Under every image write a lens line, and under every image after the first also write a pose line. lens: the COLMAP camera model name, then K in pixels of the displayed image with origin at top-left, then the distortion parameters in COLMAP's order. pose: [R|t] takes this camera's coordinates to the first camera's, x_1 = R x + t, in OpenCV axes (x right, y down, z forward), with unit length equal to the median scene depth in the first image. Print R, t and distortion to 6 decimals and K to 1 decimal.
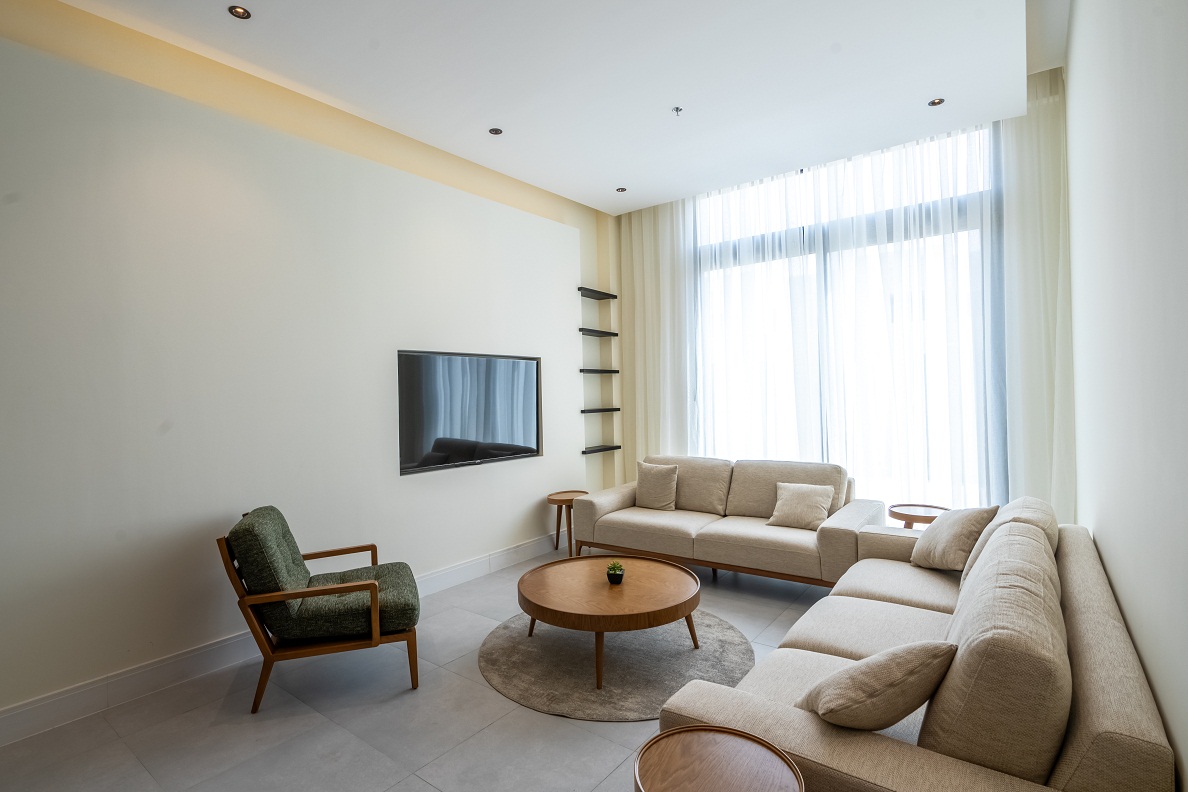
lens RADIAL K [[561.1, 0, 594.0], [0, 561.1, 396.0], [0, 0, 1]] dist [-0.001703, -0.000280]
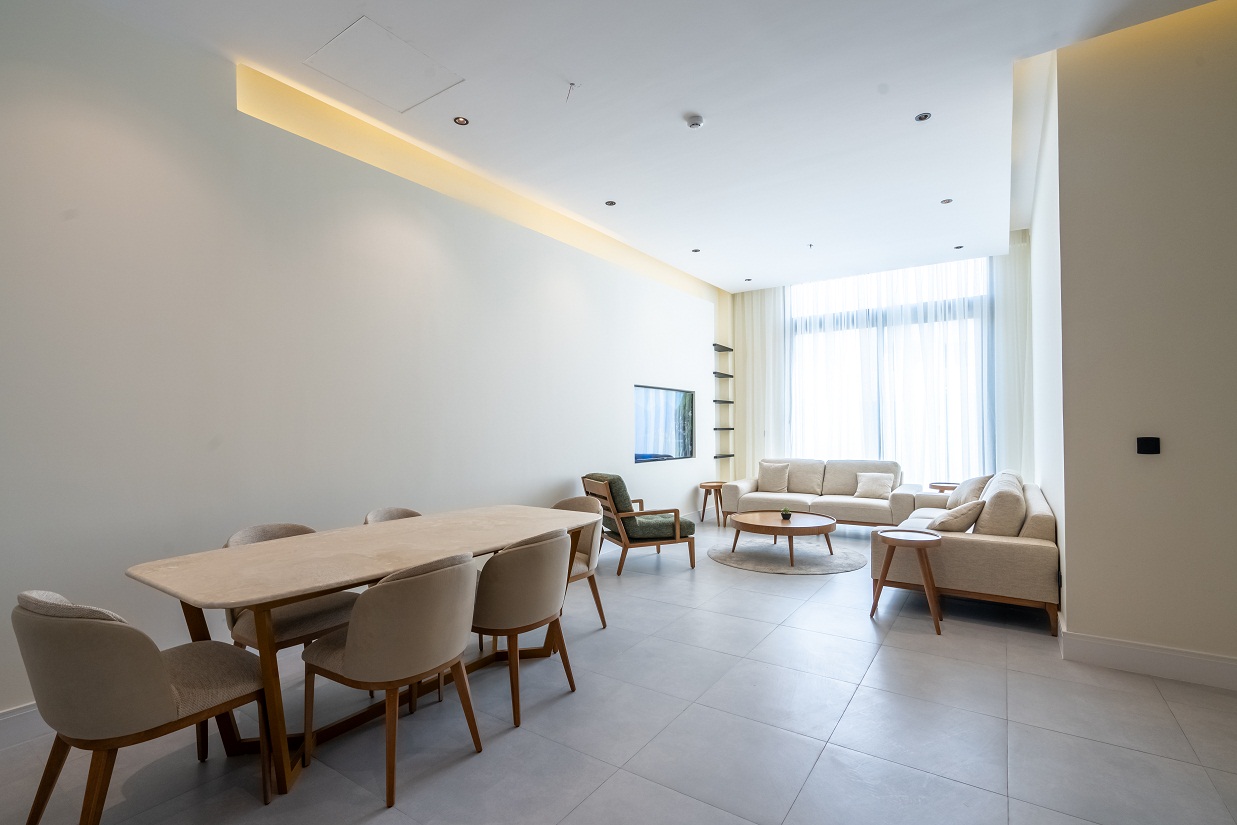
lens RADIAL K [[570.4, 0, 619.1], [0, 570.4, 422.6], [0, 0, 1]] dist [-0.000933, 0.000184]
pose [[0.998218, 0.015322, 0.057667, -0.425380], [-0.014600, 0.999810, -0.012928, 0.040525], [-0.057854, 0.012063, 0.998252, -0.555475]]
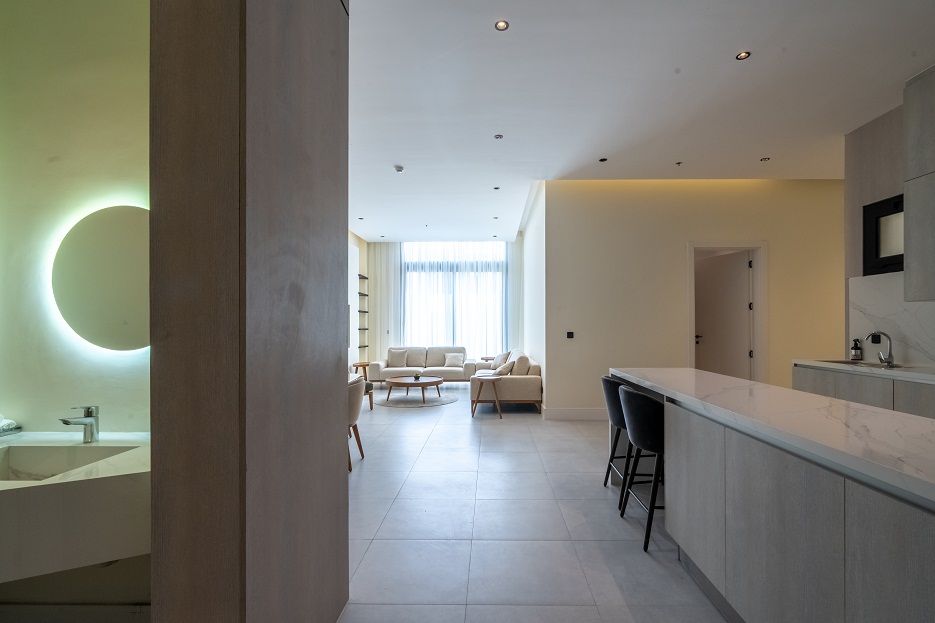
lens RADIAL K [[430.3, 0, 493.5], [0, 430.3, 327.6], [0, 0, 1]] dist [-0.000715, 0.000048]
pose [[0.792259, 0.018314, 0.609909, -0.778118], [-0.011351, 0.999819, -0.015277, 0.050710], [-0.610079, 0.005180, 0.792324, -0.843901]]
